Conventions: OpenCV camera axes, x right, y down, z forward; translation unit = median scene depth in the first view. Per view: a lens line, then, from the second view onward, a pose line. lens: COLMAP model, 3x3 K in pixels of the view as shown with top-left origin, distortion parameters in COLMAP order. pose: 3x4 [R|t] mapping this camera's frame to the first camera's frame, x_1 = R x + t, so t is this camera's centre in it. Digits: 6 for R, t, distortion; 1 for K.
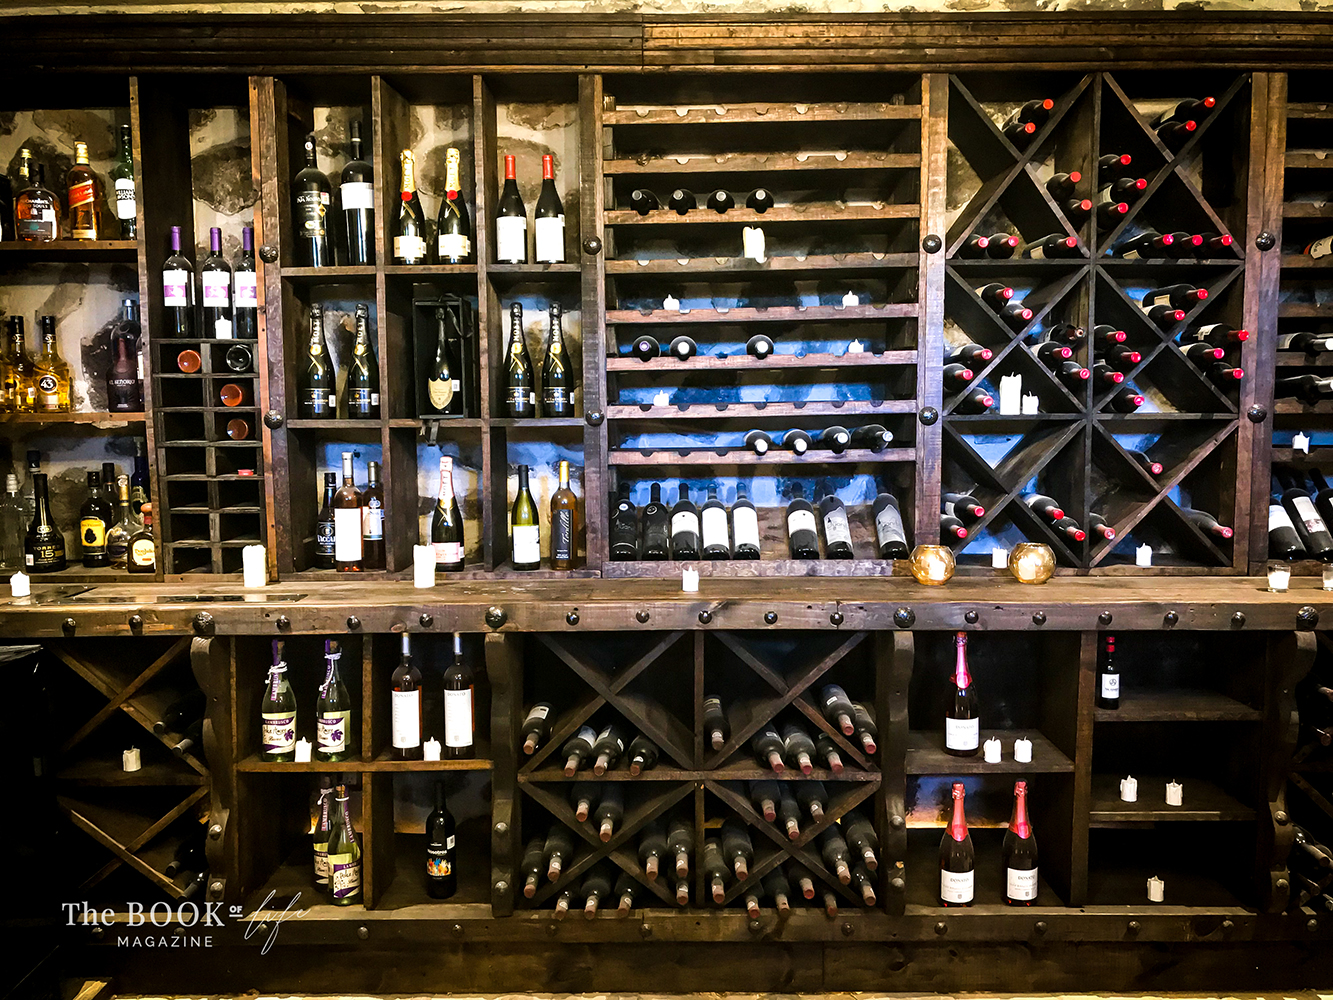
lens RADIAL K [[1151.1, 0, 666.5], [0, 1151.1, 500.0], [0, 0, 1]] dist [-0.043538, -0.007212]
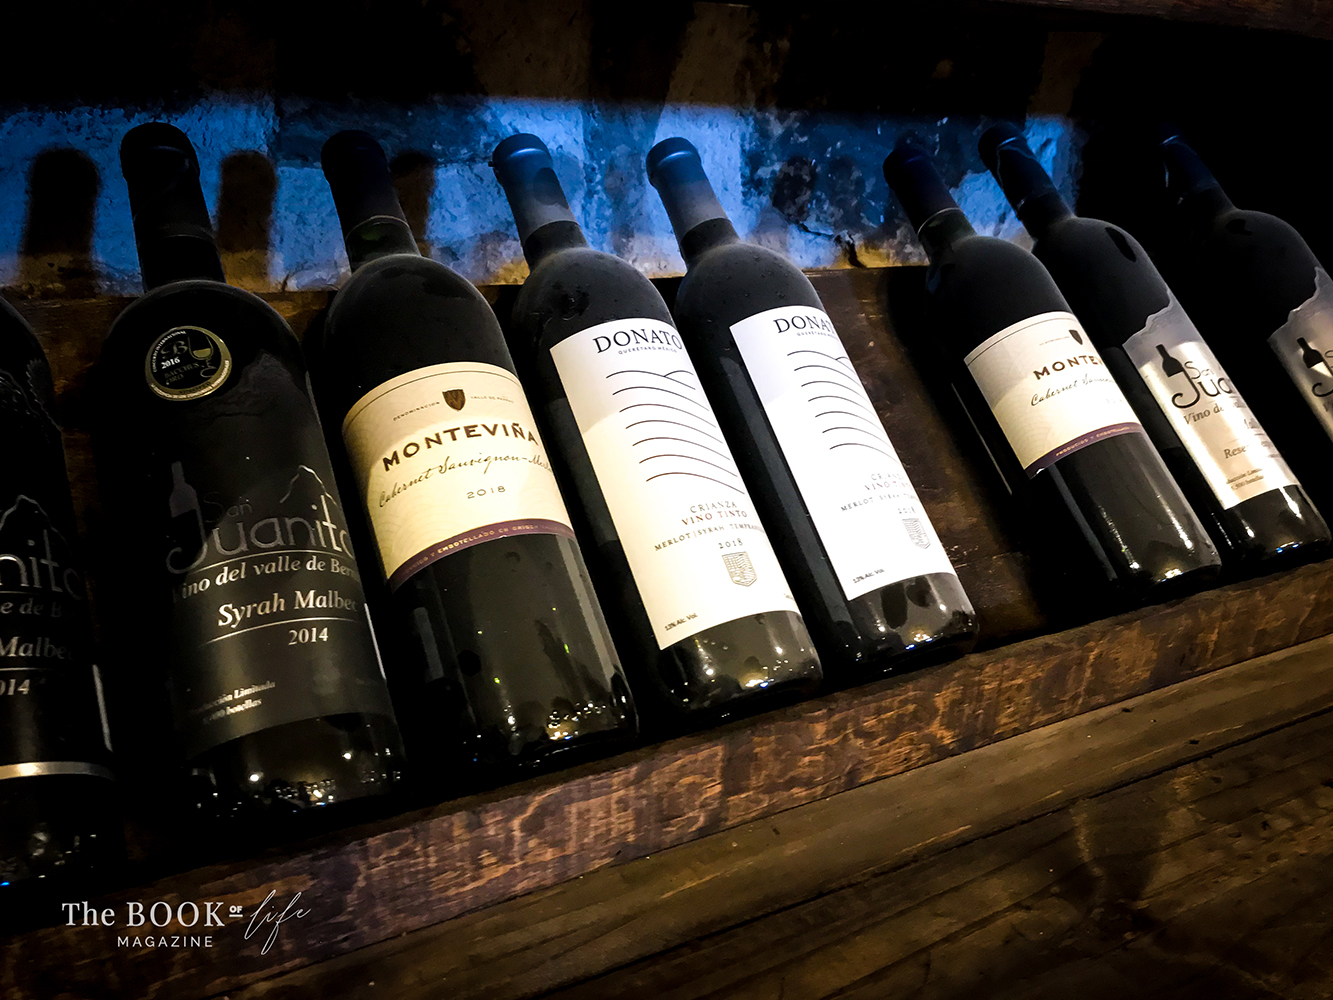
lens RADIAL K [[1151.1, 0, 666.5], [0, 1151.1, 500.0], [0, 0, 1]] dist [-0.043538, -0.007212]
pose [[0.854249, -0.130352, 0.503256, -0.035011], [-0.033883, 0.952035, 0.304108, -0.016912], [-0.518758, -0.276836, 0.808858, 0.906986]]
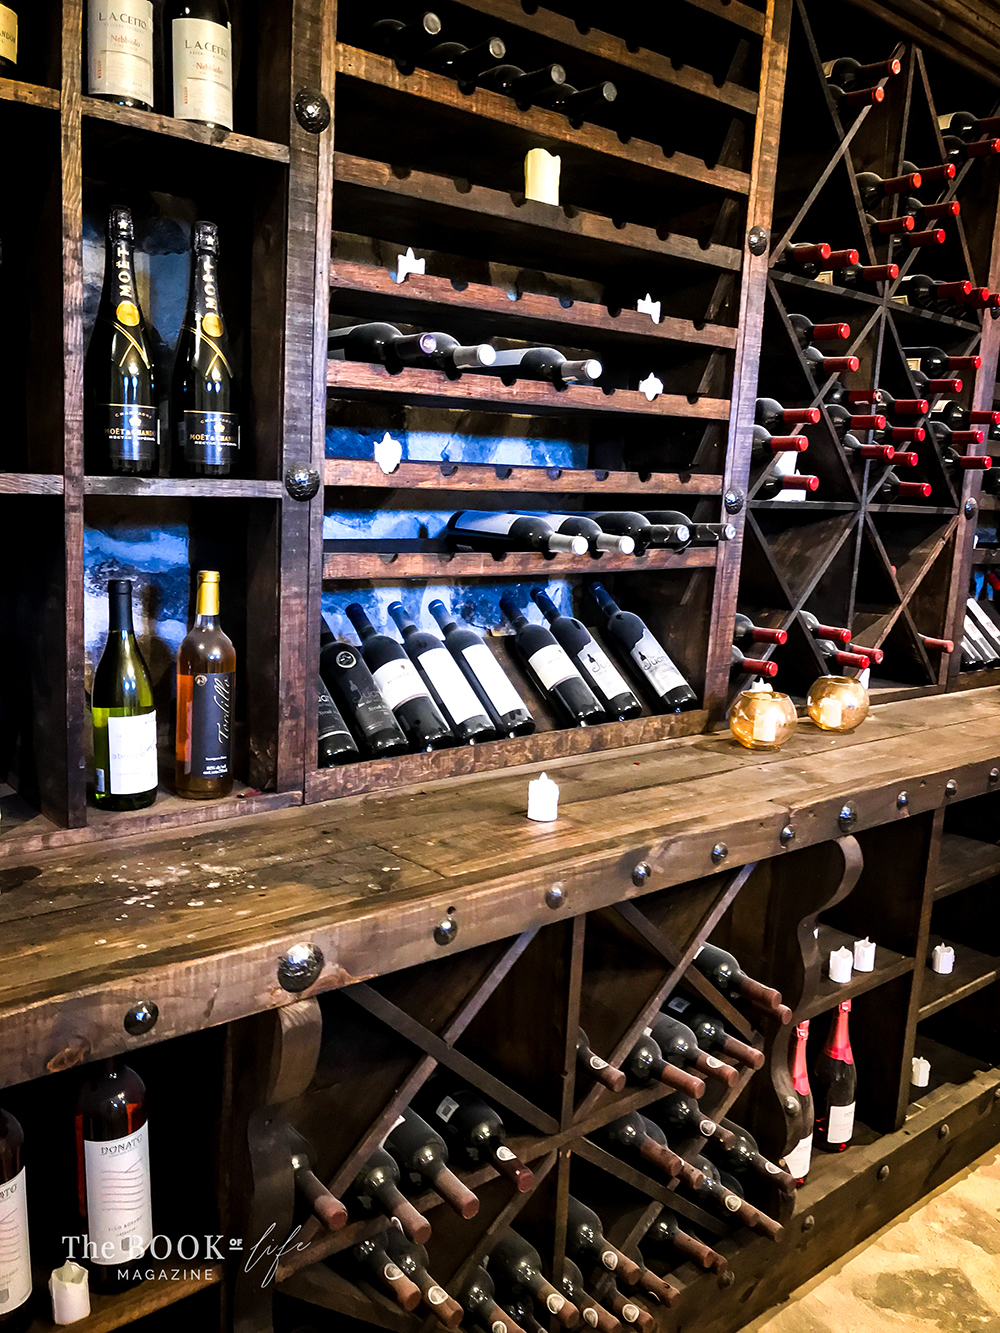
lens RADIAL K [[1151.1, 0, 500.0], [0, 1151.1, 666.5], [0, 0, 1]] dist [-0.043538, -0.007212]
pose [[0.742530, -0.067034, 0.666450, -0.327378], [-0.002542, 0.994690, 0.102881, -0.044661], [-0.669808, -0.078087, 0.738417, 0.584764]]
